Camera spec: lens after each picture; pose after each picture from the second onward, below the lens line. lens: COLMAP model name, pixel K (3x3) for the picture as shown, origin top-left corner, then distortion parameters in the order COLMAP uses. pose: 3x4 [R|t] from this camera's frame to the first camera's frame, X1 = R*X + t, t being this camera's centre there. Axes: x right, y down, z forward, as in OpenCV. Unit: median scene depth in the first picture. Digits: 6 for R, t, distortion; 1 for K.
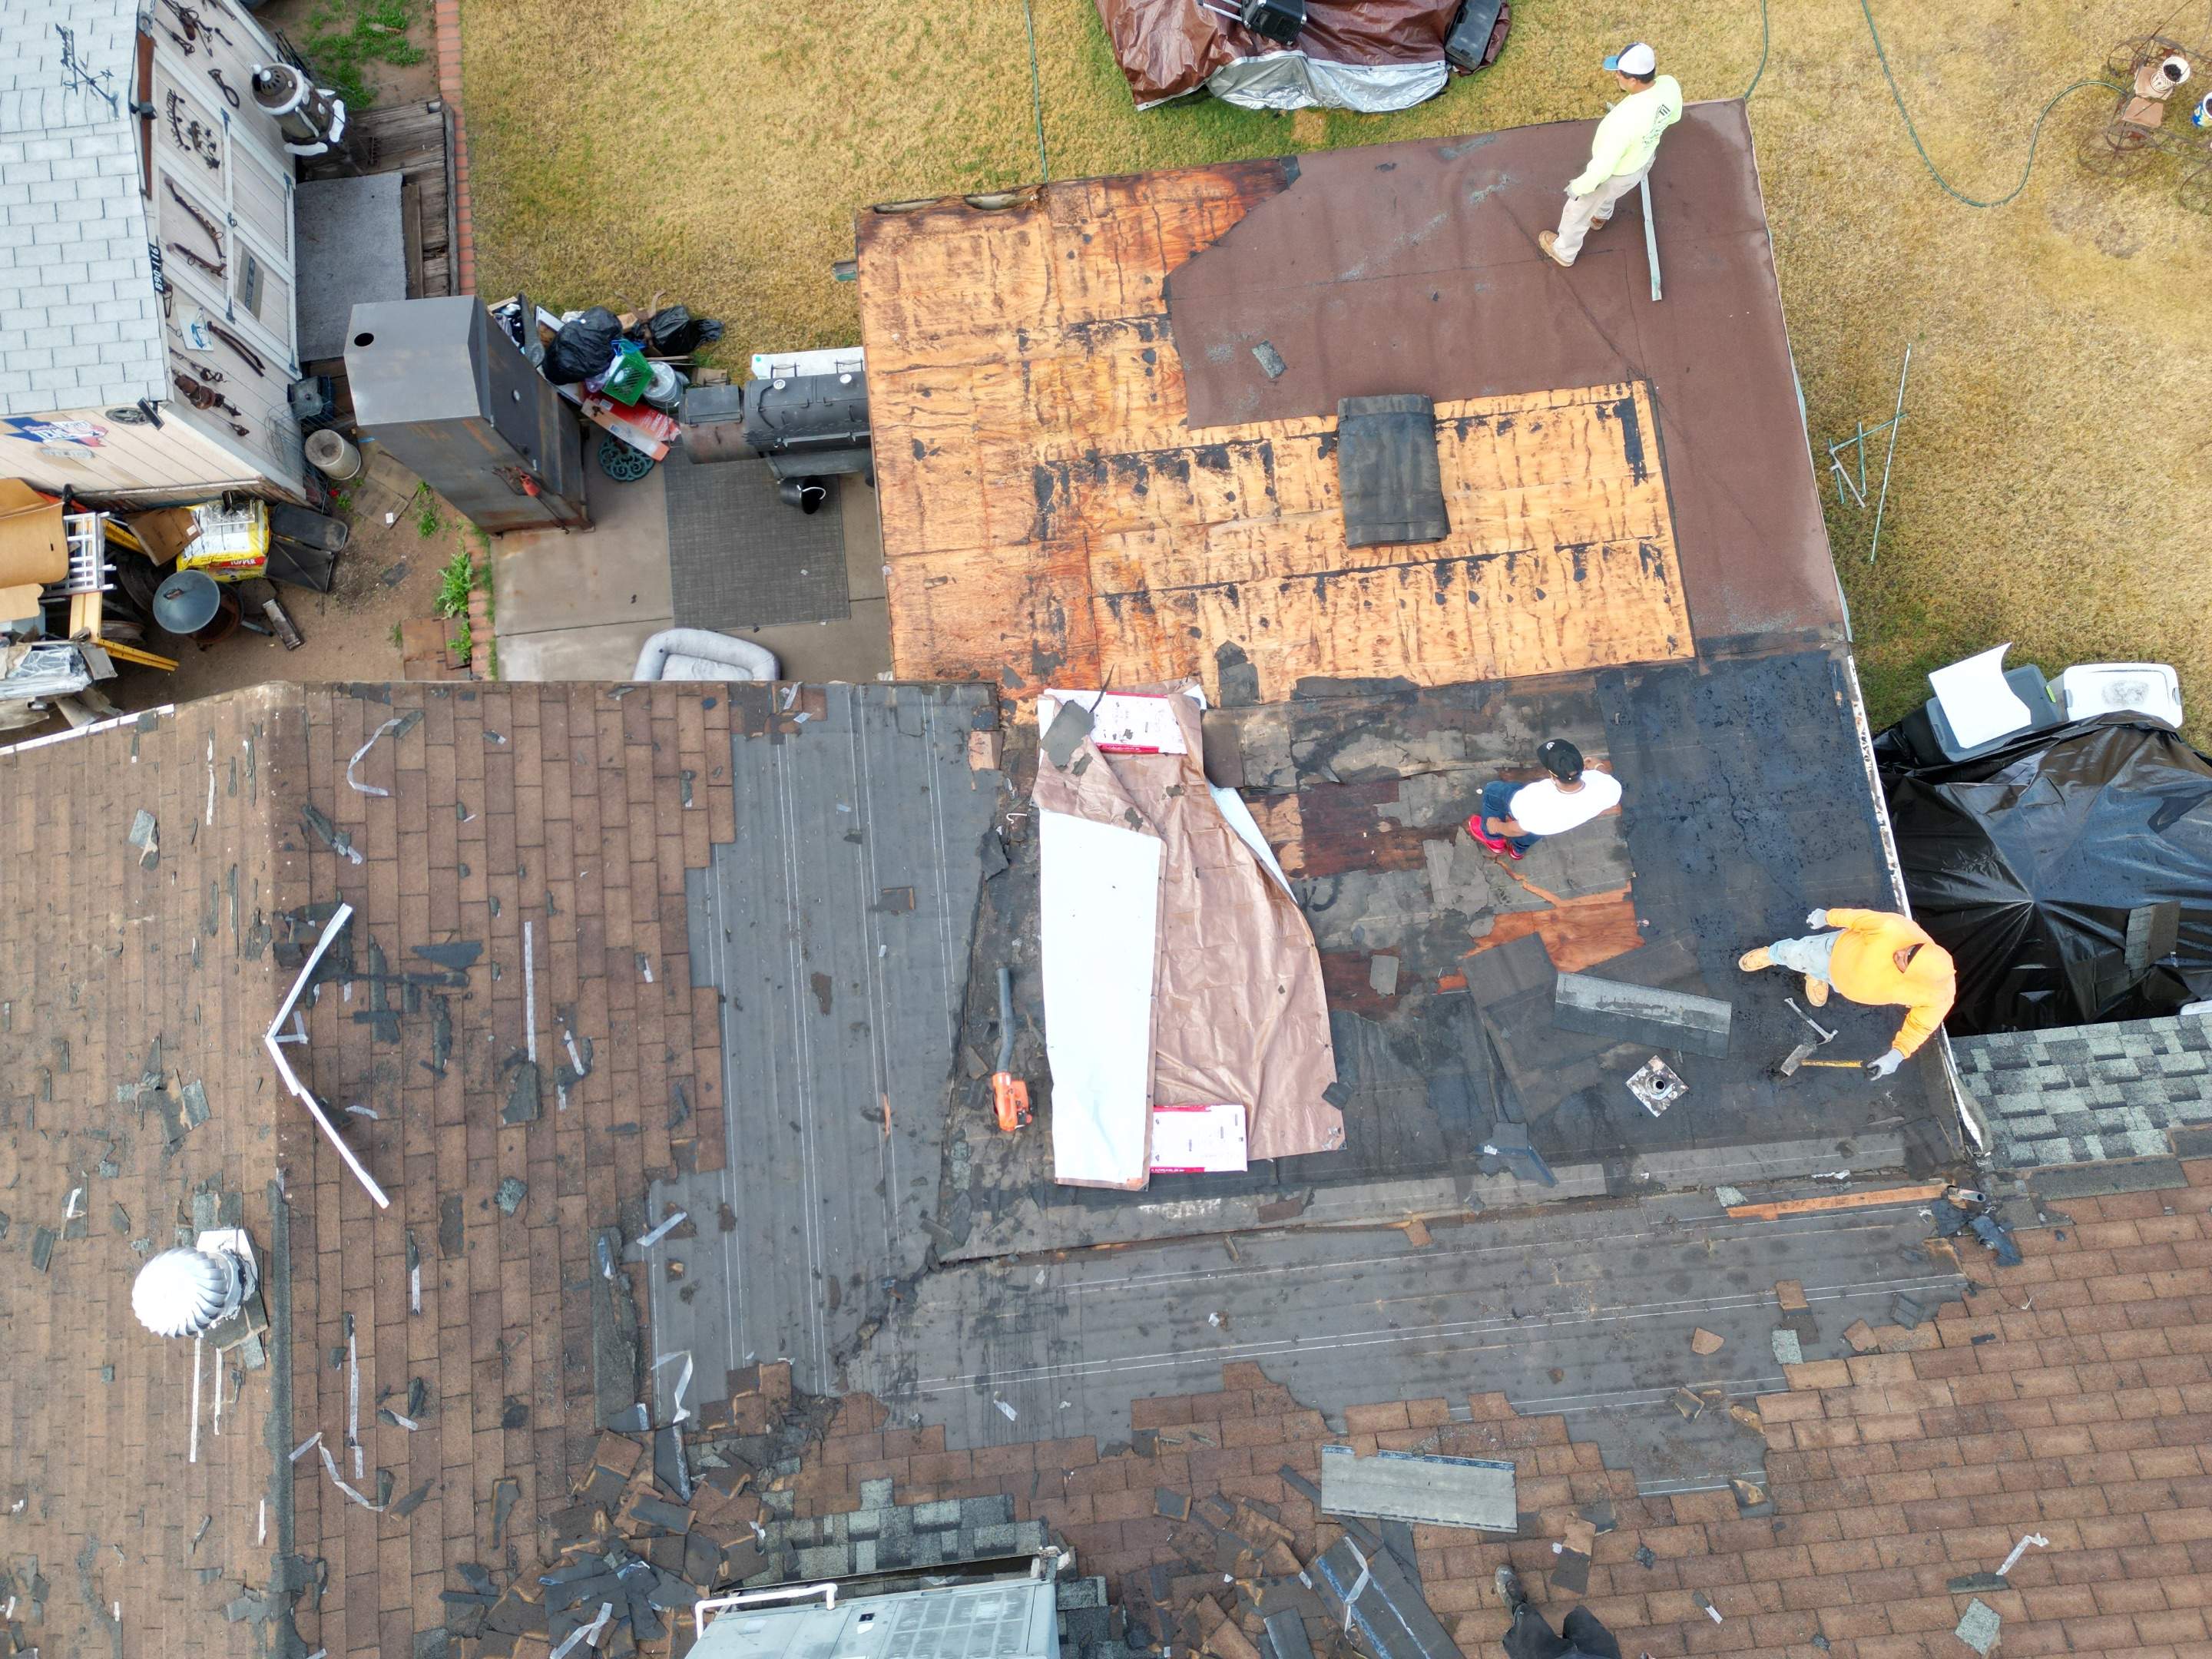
lens RADIAL K [[1542.0, 0, 1102.0], [0, 1542.0, 824.6], [0, 0, 1]] dist [0.078676, -0.074487]
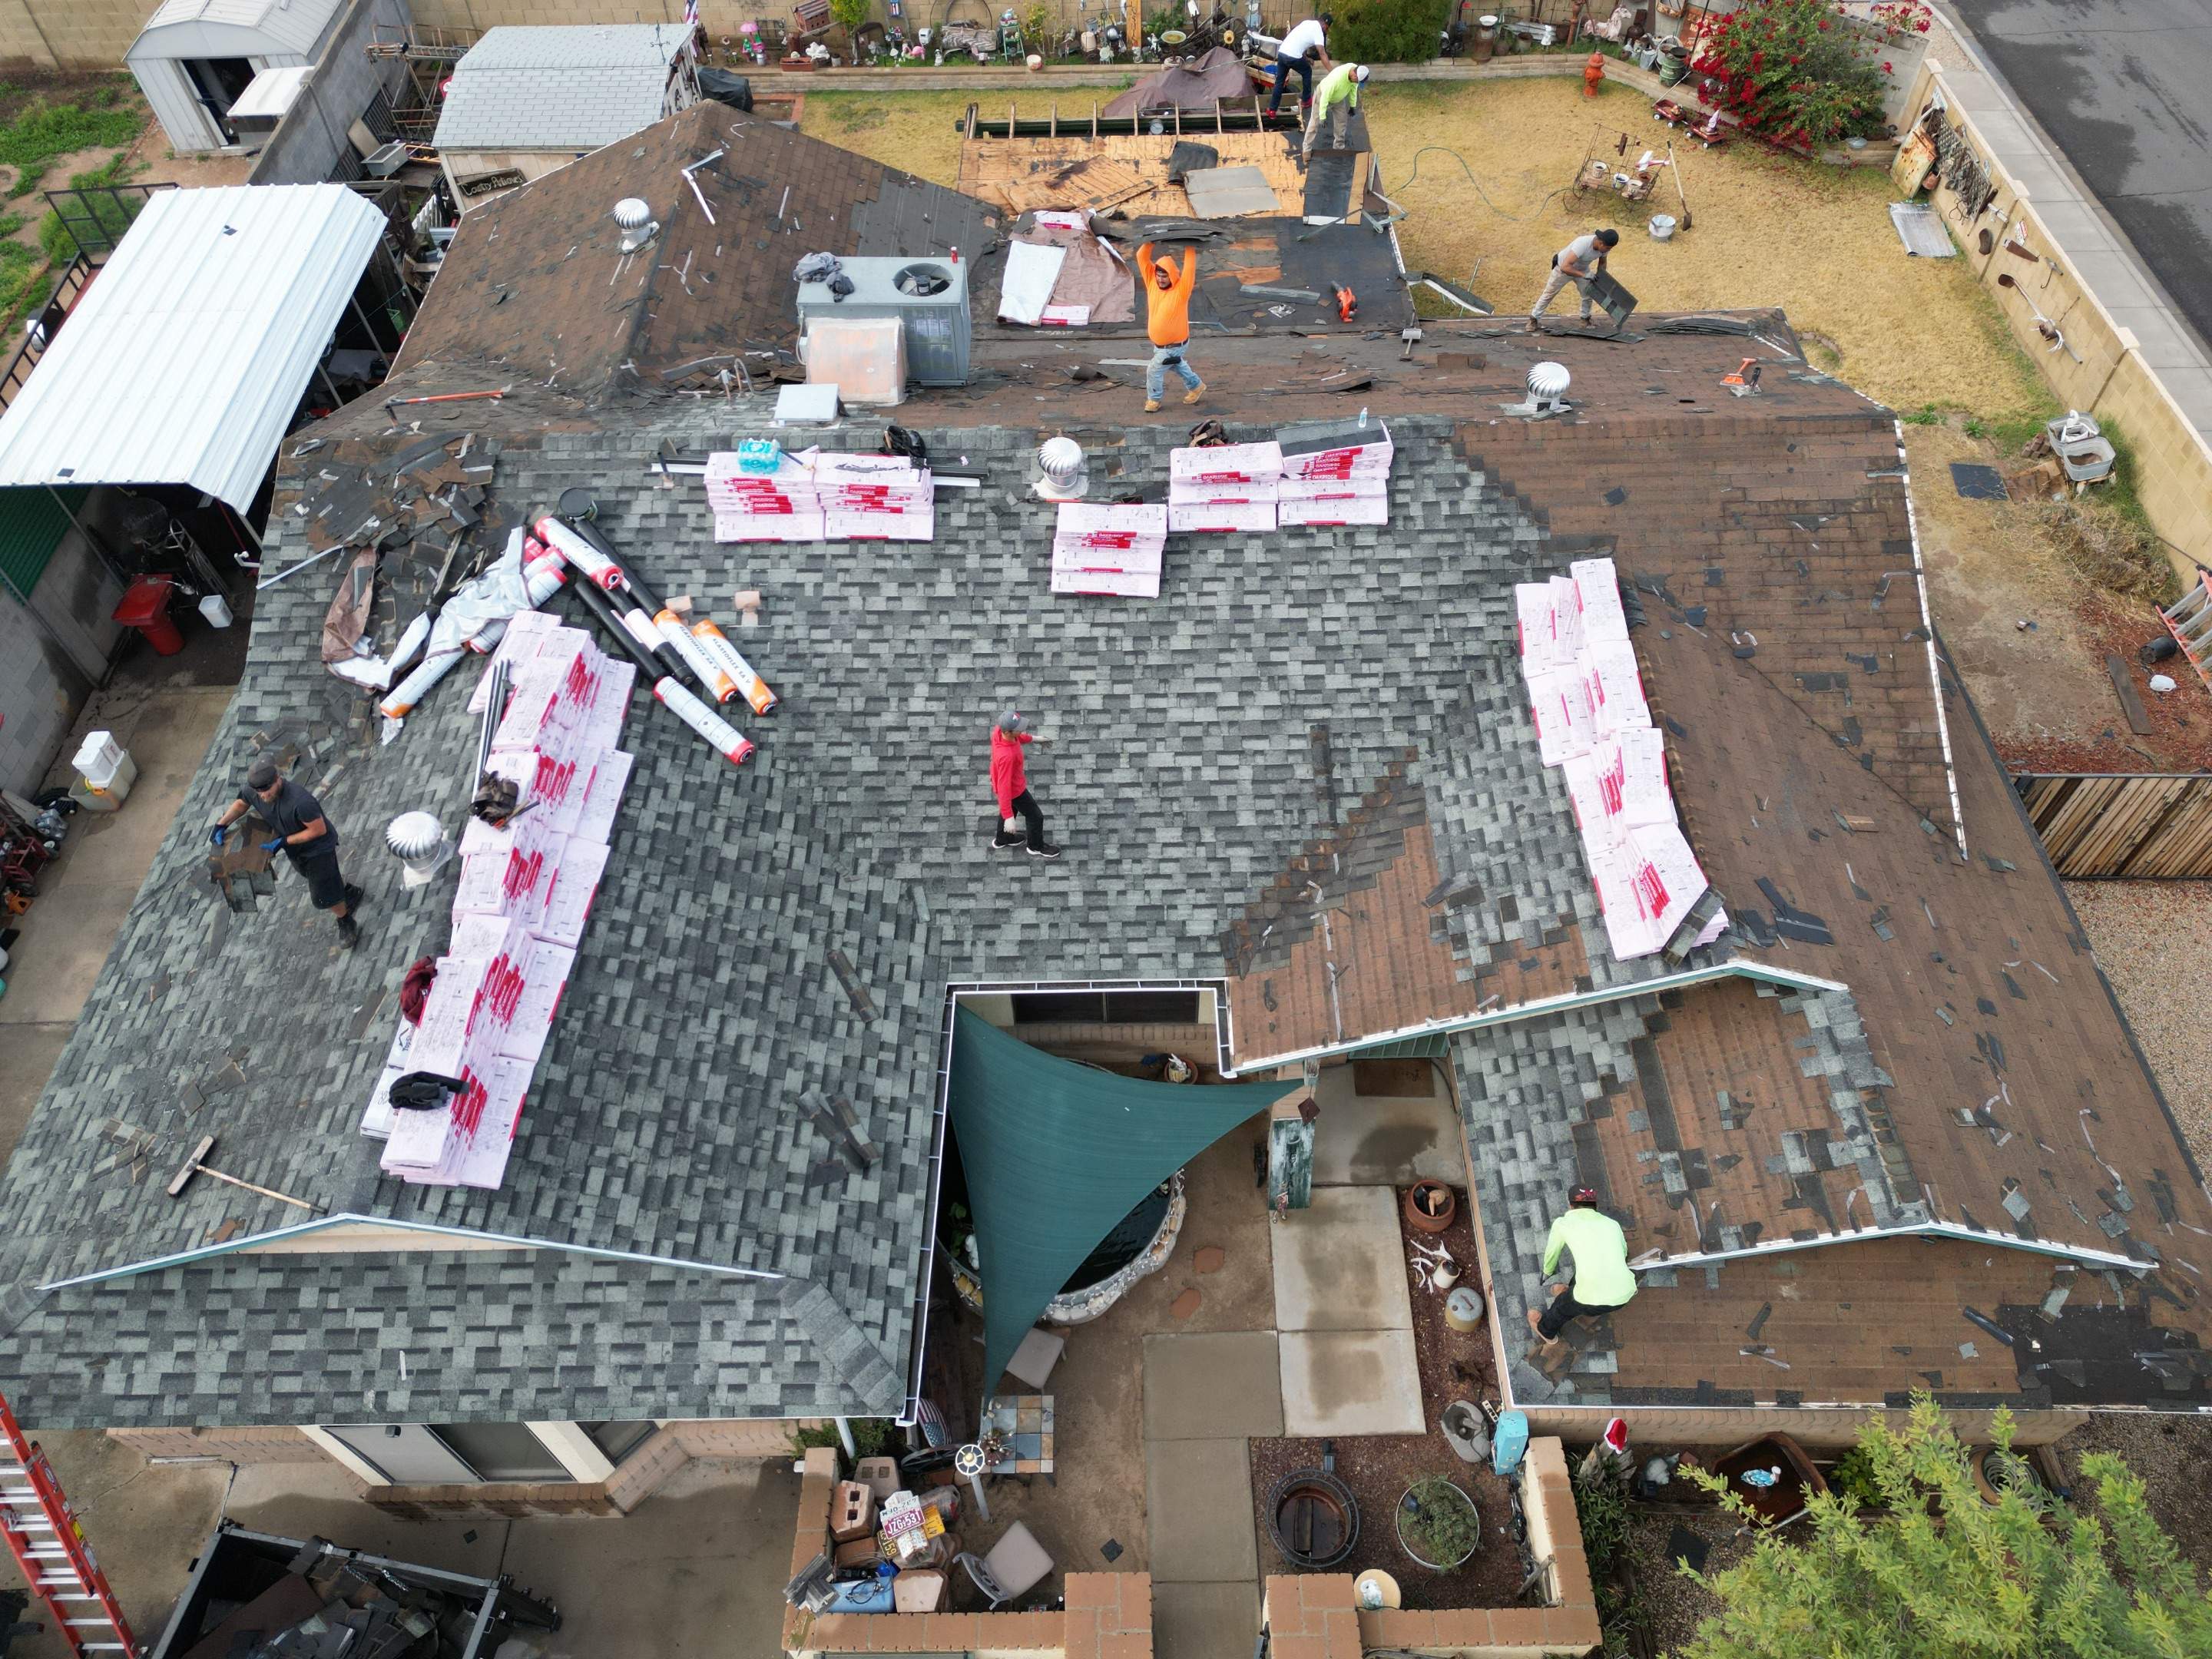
lens RADIAL K [[1542.0, 0, 1104.0], [0, 1542.0, 828.7], [0, 0, 1]] dist [0.078676, -0.074487]
pose [[0.994883, 0.076958, -0.065456, 0.289369], [-0.099439, 0.860432, -0.499768, 1.761119], [0.017859, 0.503720, 0.863682, -0.462493]]
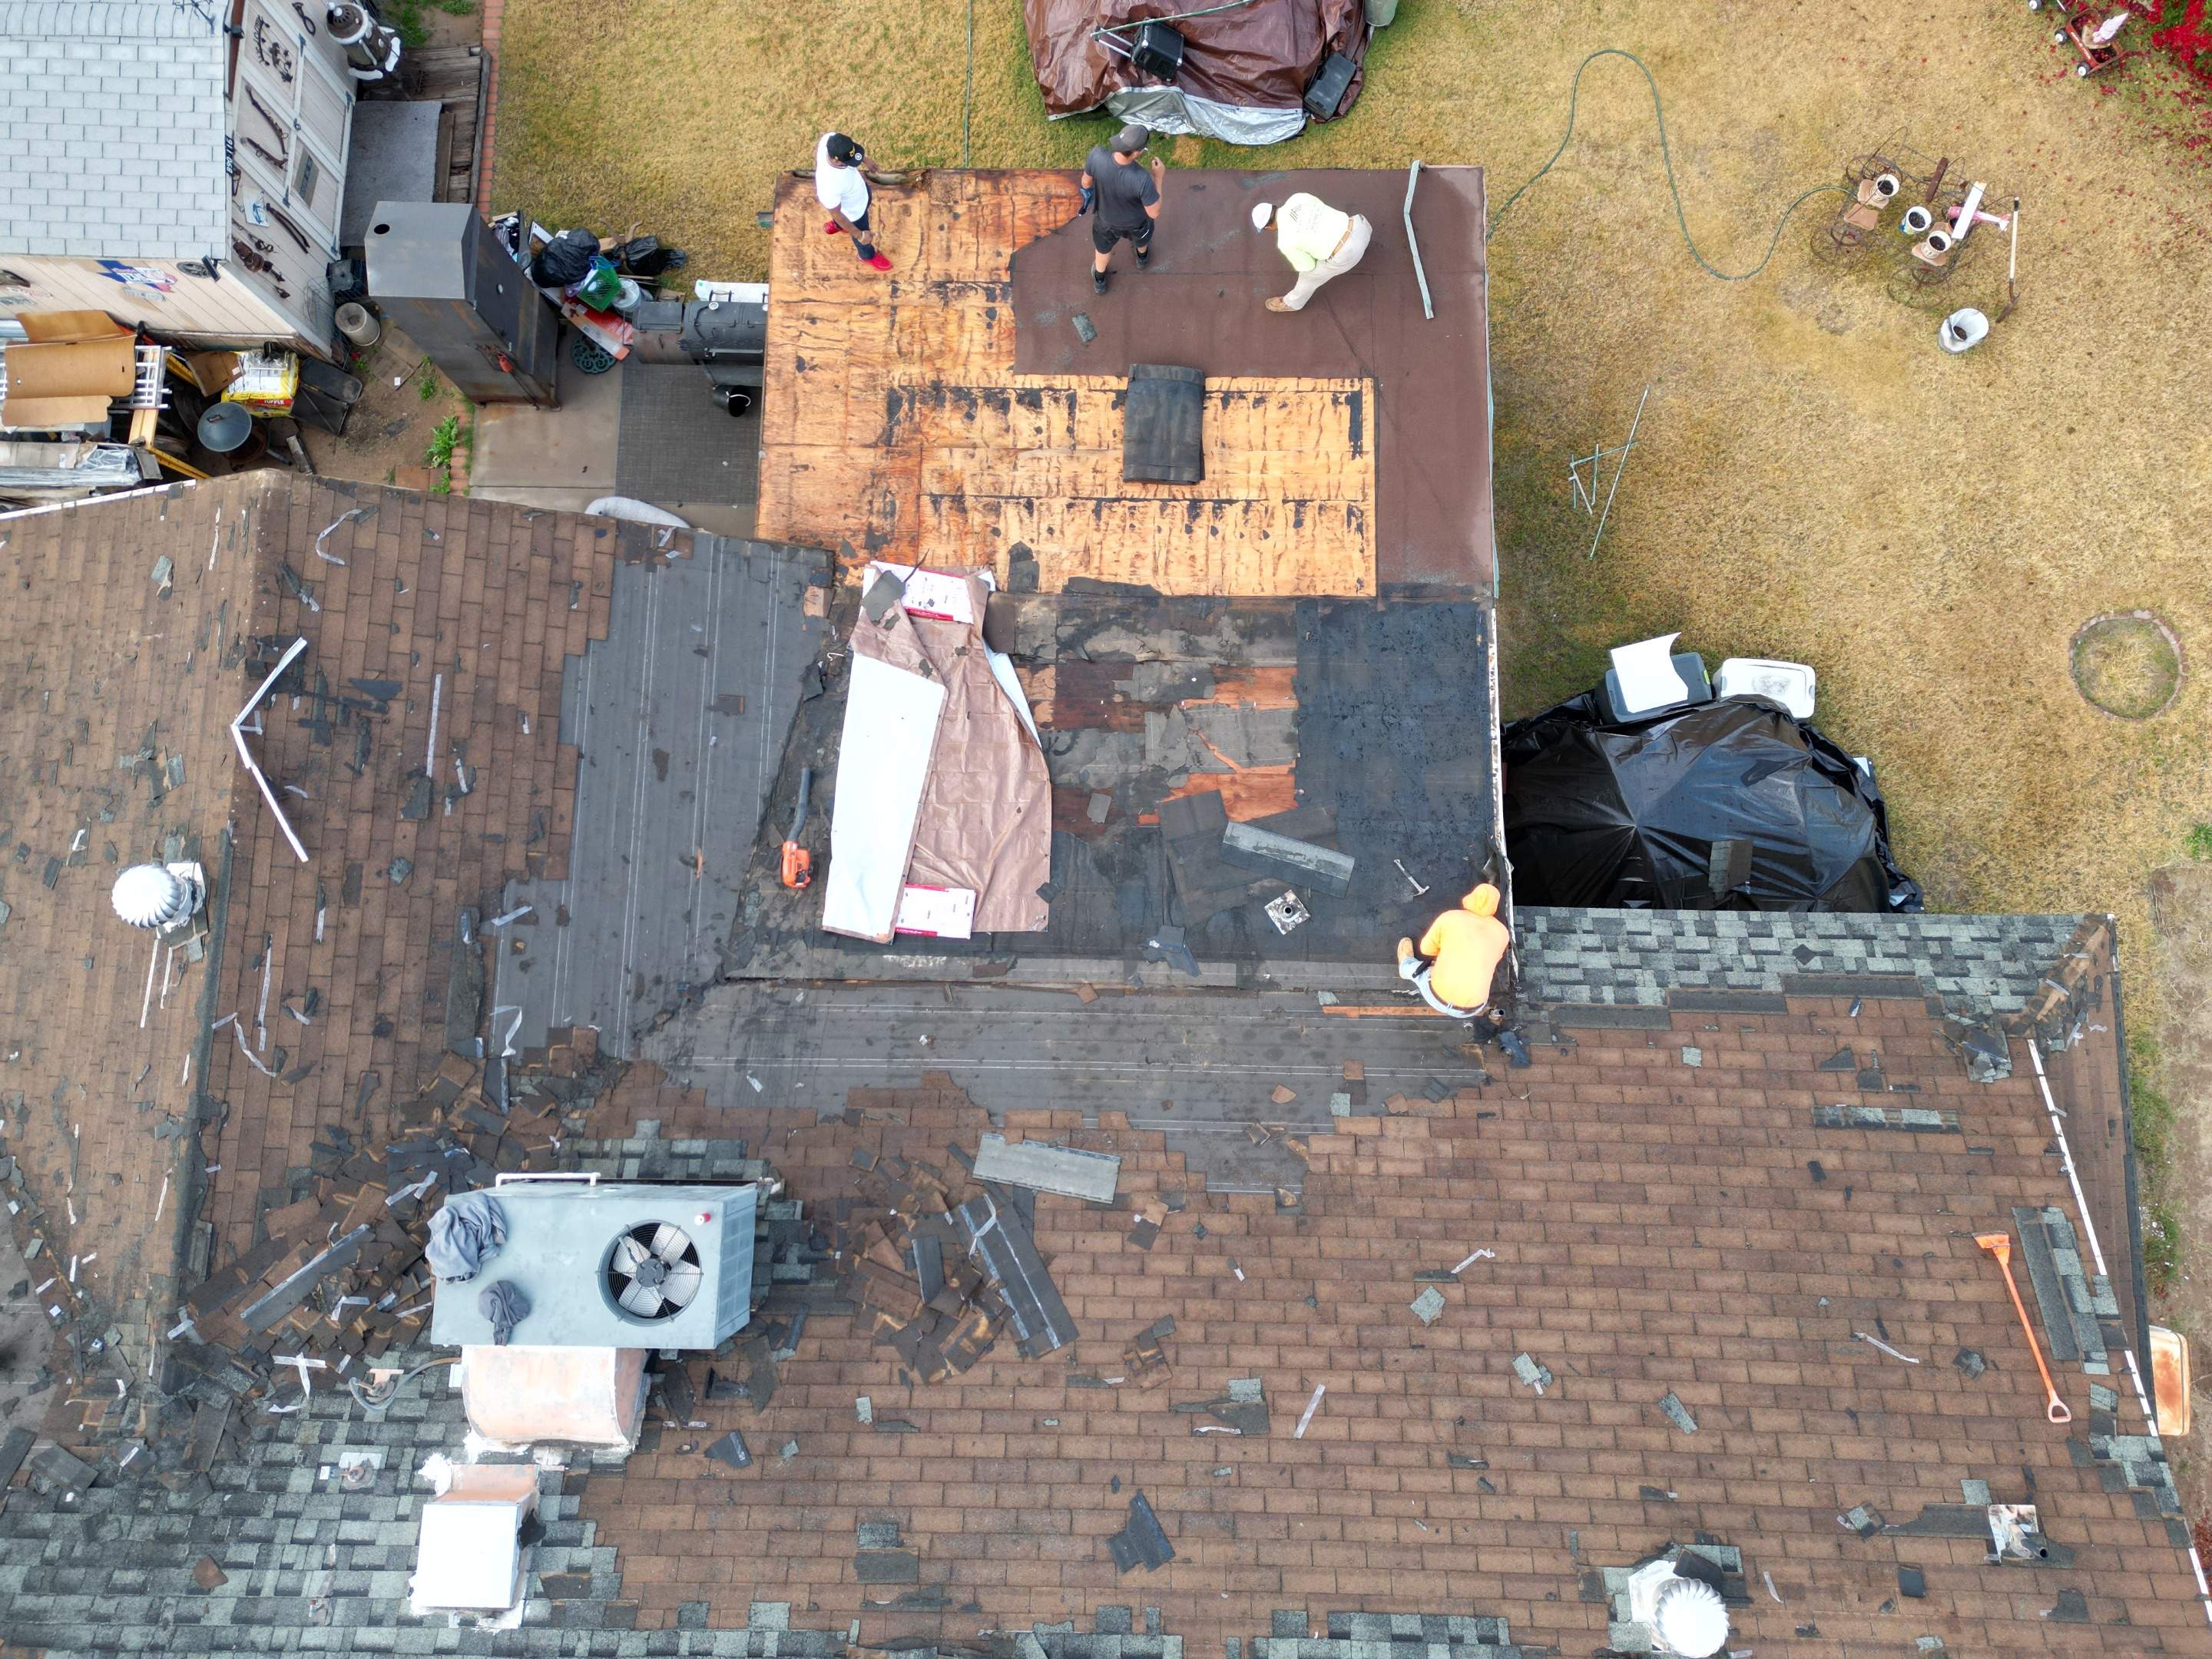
lens RADIAL K [[1542.0, 0, 1103.7], [0, 1542.0, 823.9], [0, 0, 1]] dist [0.078676, -0.074487]
pose [[0.992635, 0.119953, -0.016961, 0.202746], [-0.119952, 0.992779, 0.001082, 0.104599], [0.016968, 0.000961, 0.999856, -0.280573]]
